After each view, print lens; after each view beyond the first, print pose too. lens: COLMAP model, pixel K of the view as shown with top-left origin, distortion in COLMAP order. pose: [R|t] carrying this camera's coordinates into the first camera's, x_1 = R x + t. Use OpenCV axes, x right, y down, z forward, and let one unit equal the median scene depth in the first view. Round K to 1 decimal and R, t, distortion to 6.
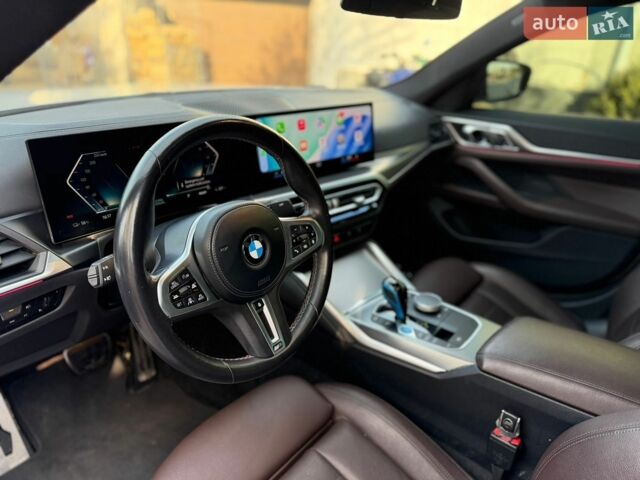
lens RADIAL K [[489.0, 0, 320.2], [0, 489.0, 258.5], [0, 0, 1]] dist [0.005320, -0.004660]
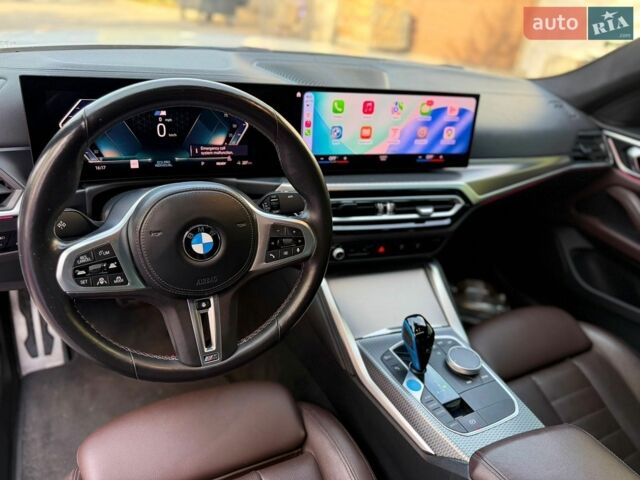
lens RADIAL K [[482.4, 0, 305.5], [0, 482.4, 261.9], [0, 0, 1]] dist [-0.005533, -0.010125]
pose [[0.894811, 0.280227, -0.347542, 0.223752], [-0.254985, 0.959793, 0.117385, -0.089157], [0.366463, -0.016420, 0.930288, 0.192686]]
